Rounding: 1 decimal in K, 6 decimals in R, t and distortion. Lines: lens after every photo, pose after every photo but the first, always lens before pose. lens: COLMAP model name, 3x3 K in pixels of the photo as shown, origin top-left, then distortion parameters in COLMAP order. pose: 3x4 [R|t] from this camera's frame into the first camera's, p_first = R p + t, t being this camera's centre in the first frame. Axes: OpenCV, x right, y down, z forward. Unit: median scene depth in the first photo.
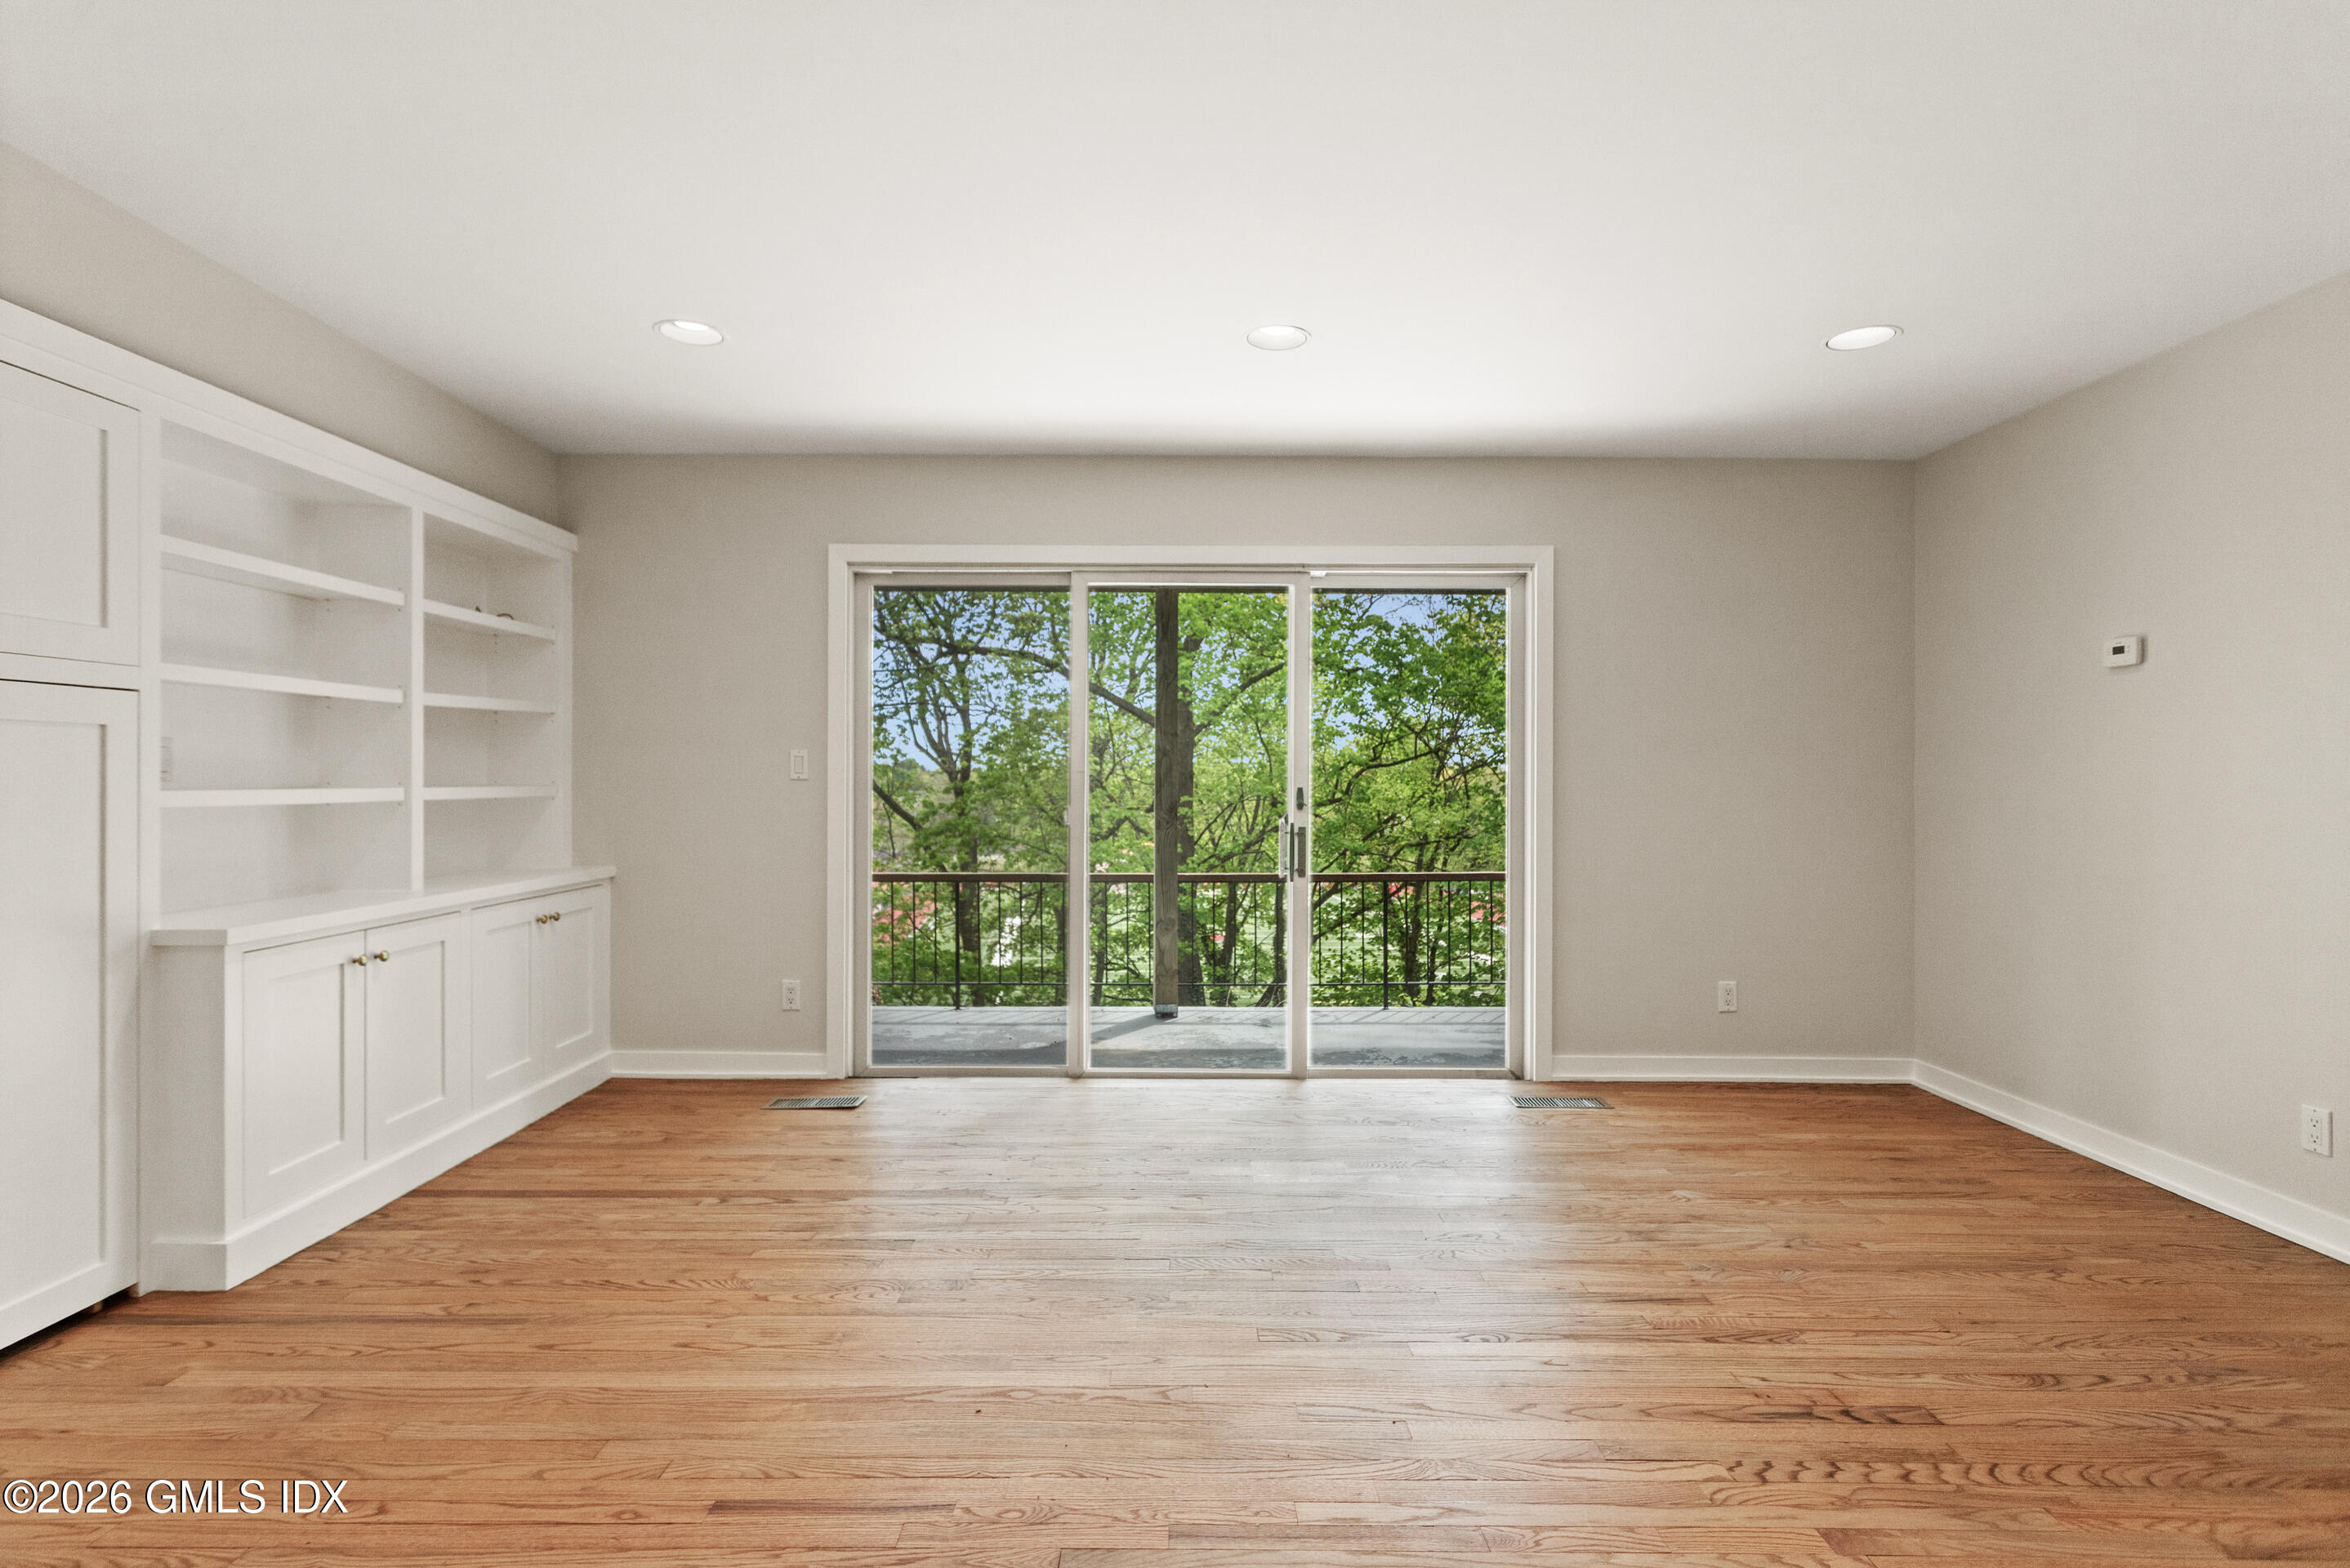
lens RADIAL K [[1125.0, 0, 1169.1], [0, 1125.0, 785.6], [0, 0, 1]] dist [0.001405, 0.001139]
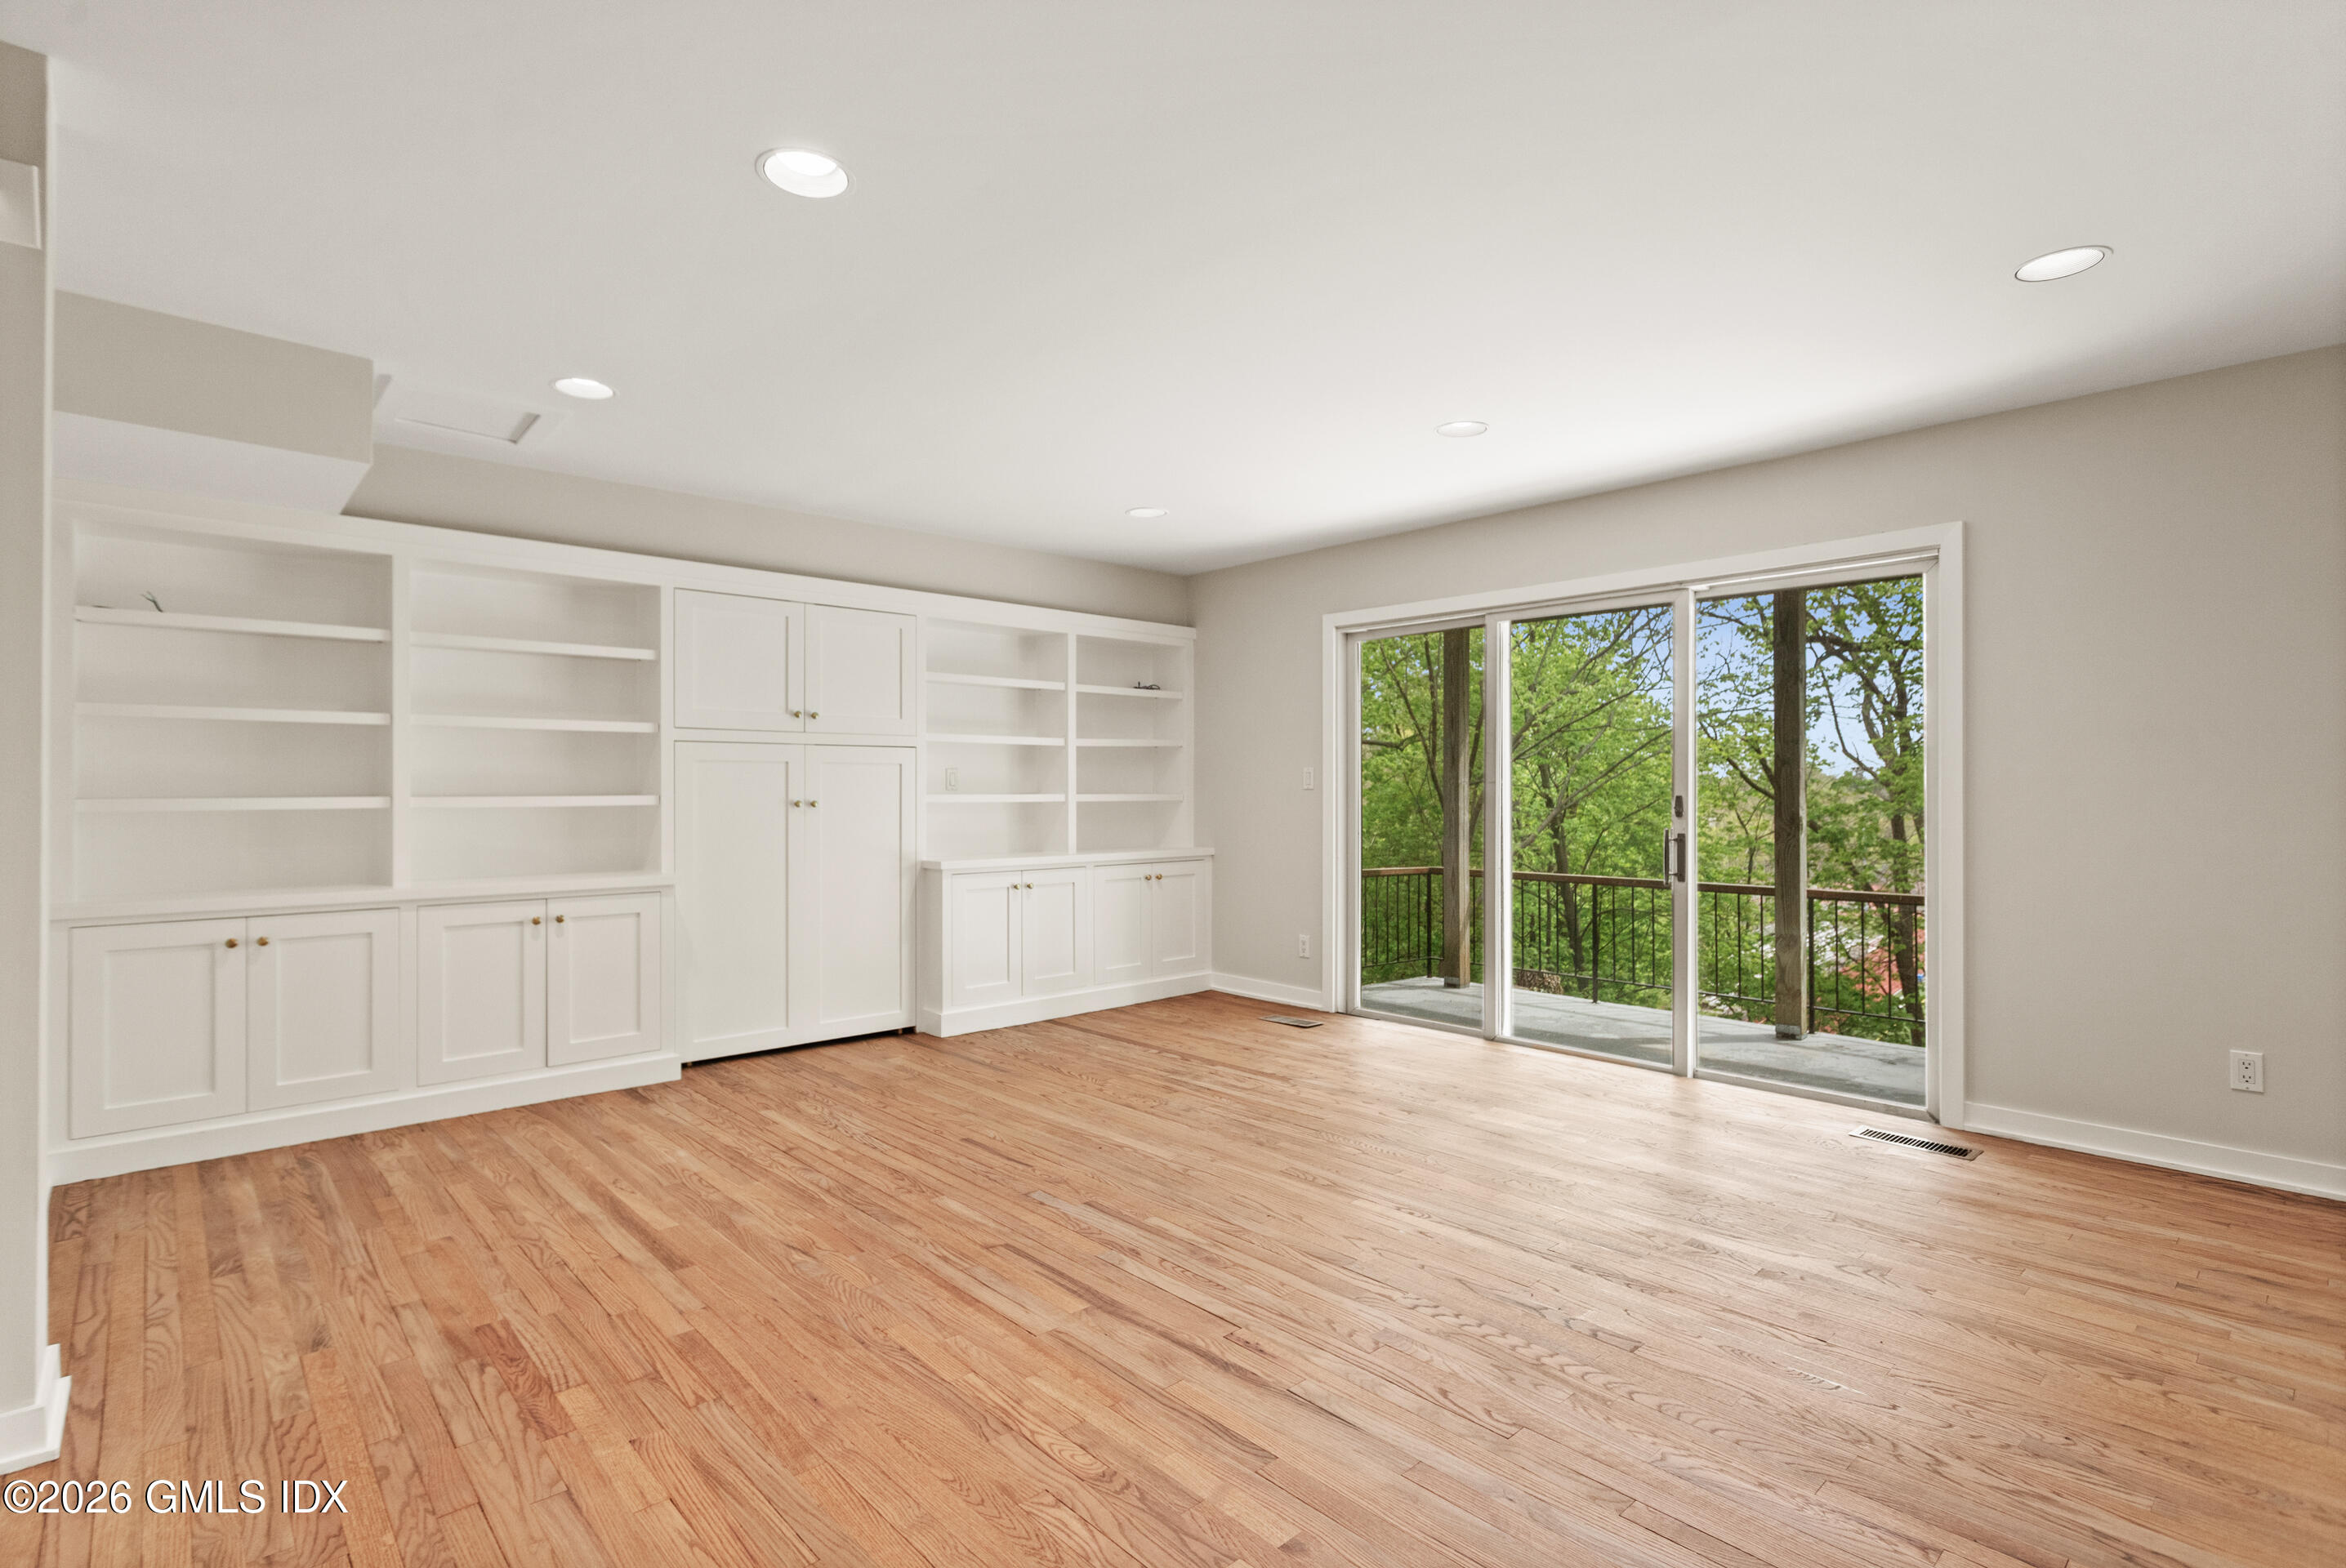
lens RADIAL K [[1123.1, 0, 1169.2], [0, 1123.1, 787.0], [0, 0, 1]] dist [0.001405, 0.001139]
pose [[0.678567, -0.004634, -0.734524, 0.774243], [-0.002735, 0.999957, -0.008836, 0.006020], [0.734533, 0.008005, 0.678525, -0.072778]]
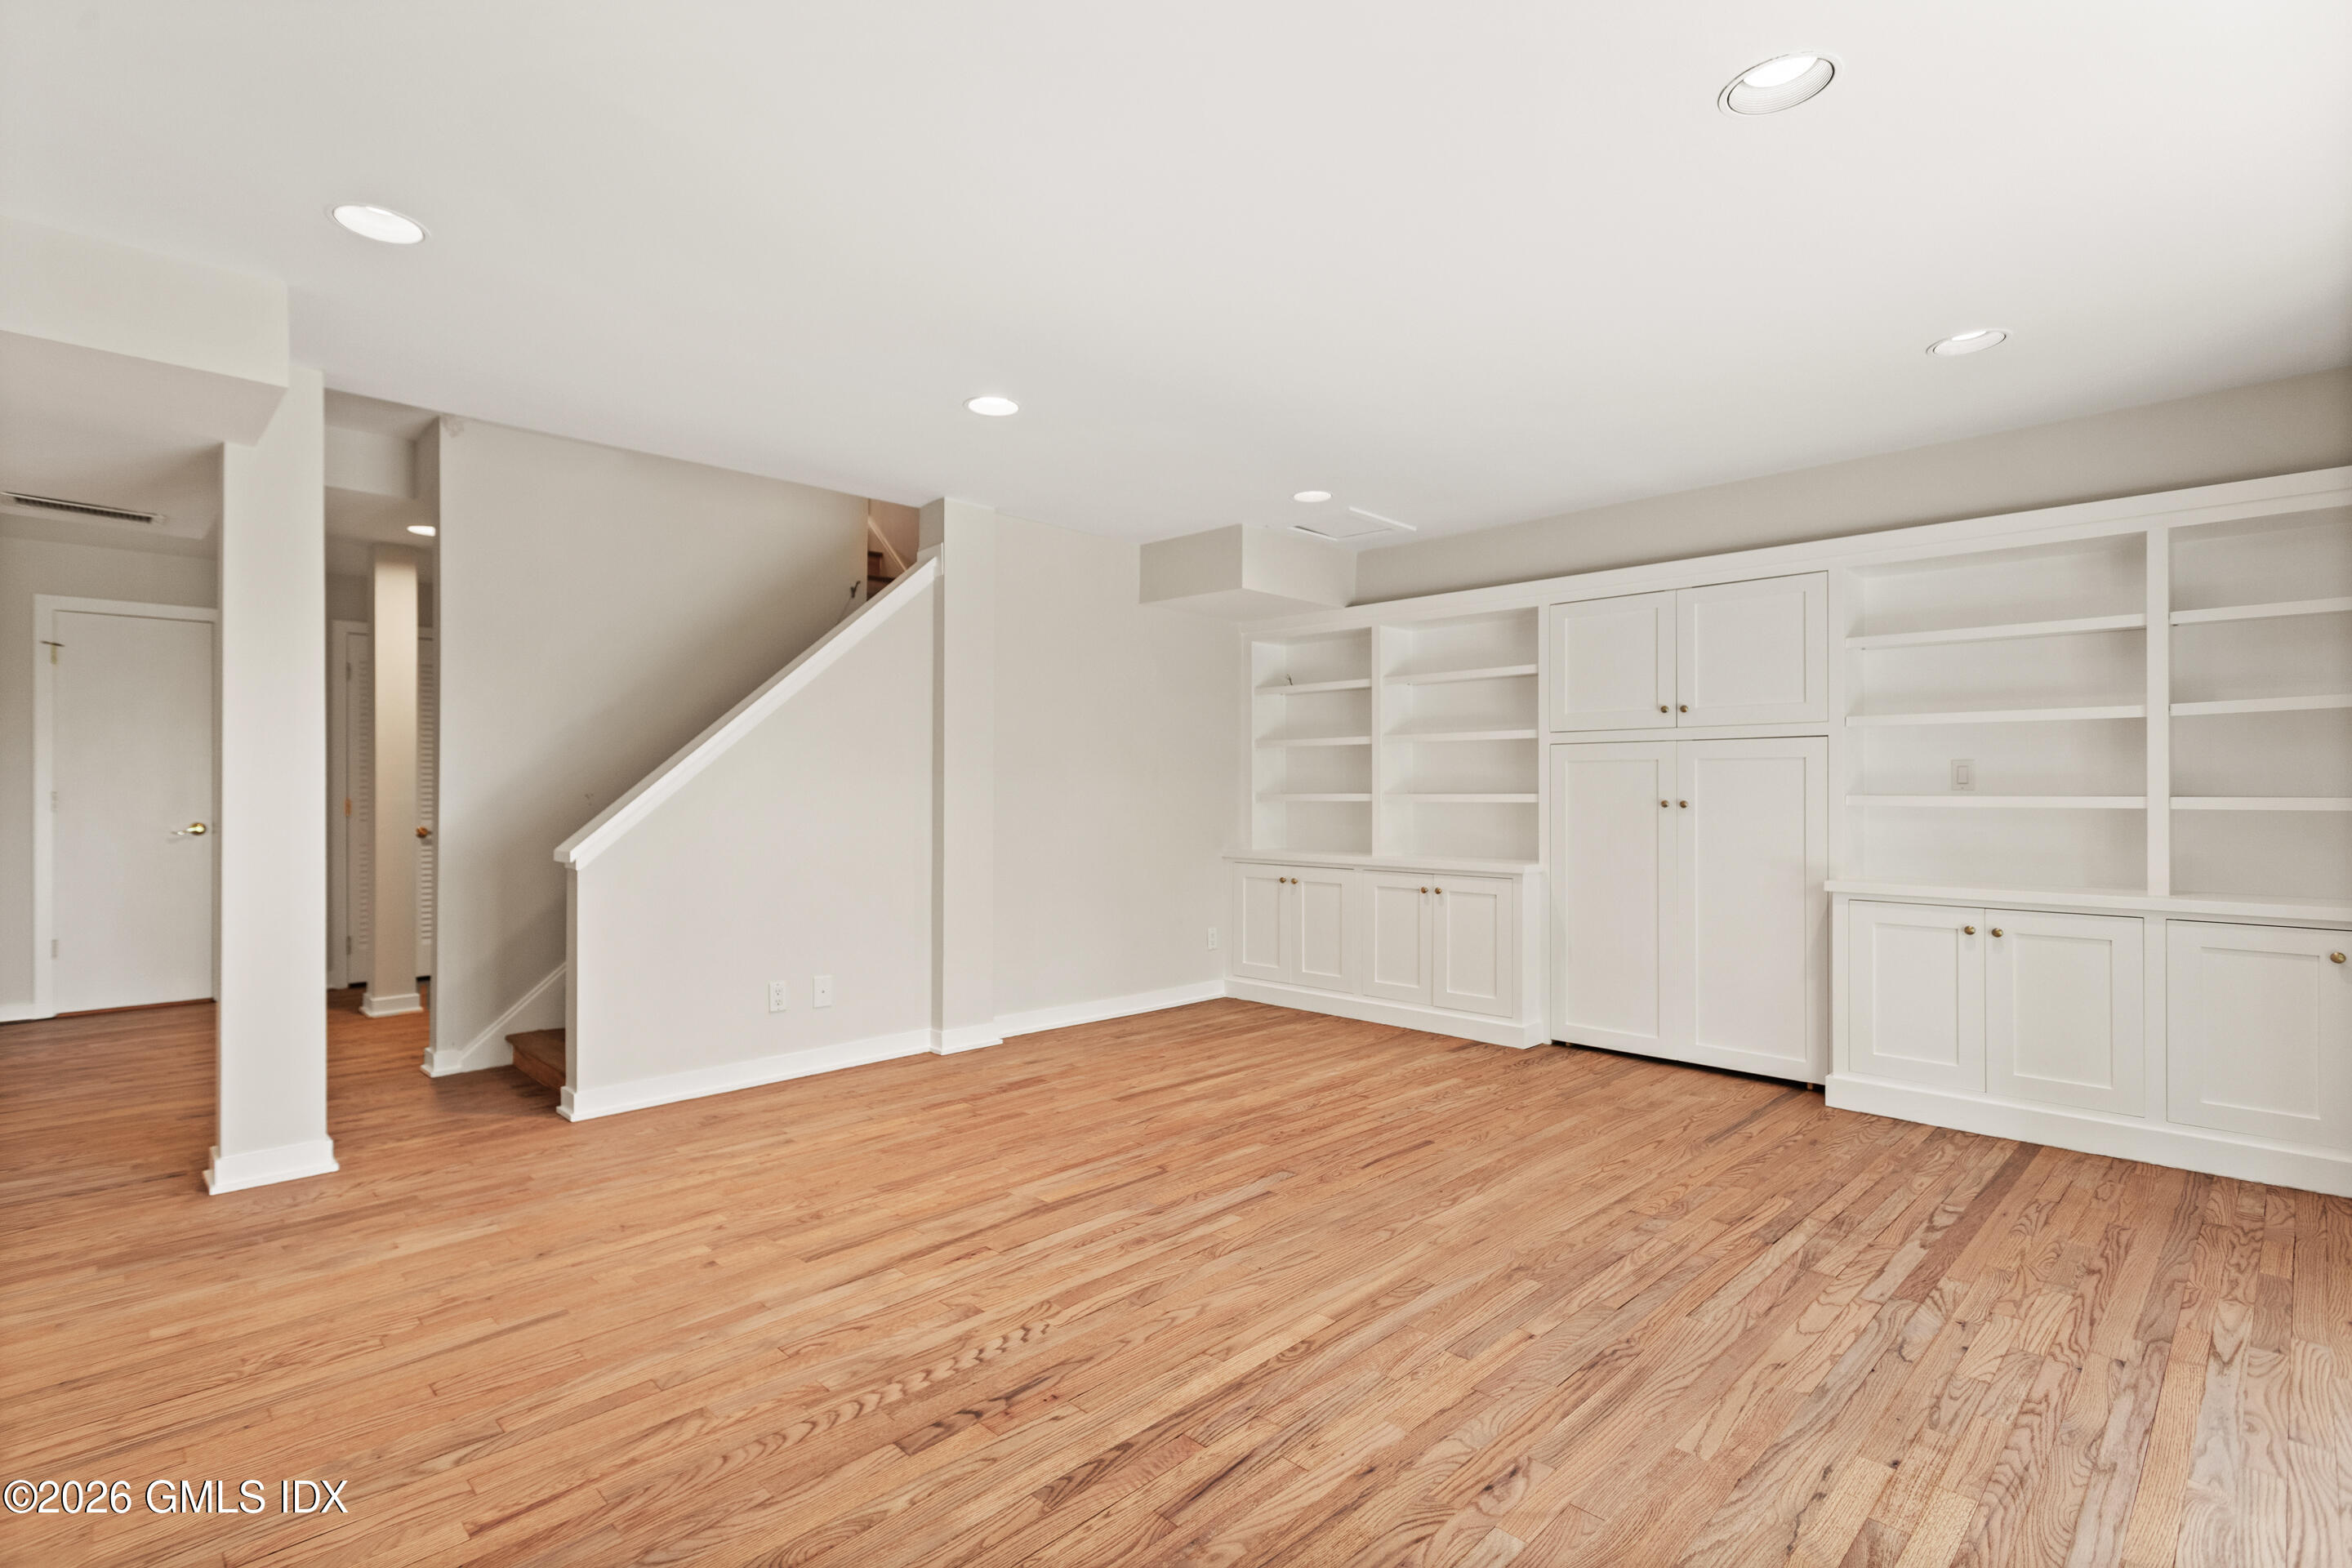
lens RADIAL K [[1126.1, 0, 1179.5], [0, 1126.1, 787.0], [0, 0, 1]] dist [0.001405, 0.001139]
pose [[-0.703839, -0.004191, -0.710347, 0.776867], [-0.006888, 0.999976, 0.000926, -0.001664], [0.710326, 0.005545, -0.703851, 1.195329]]
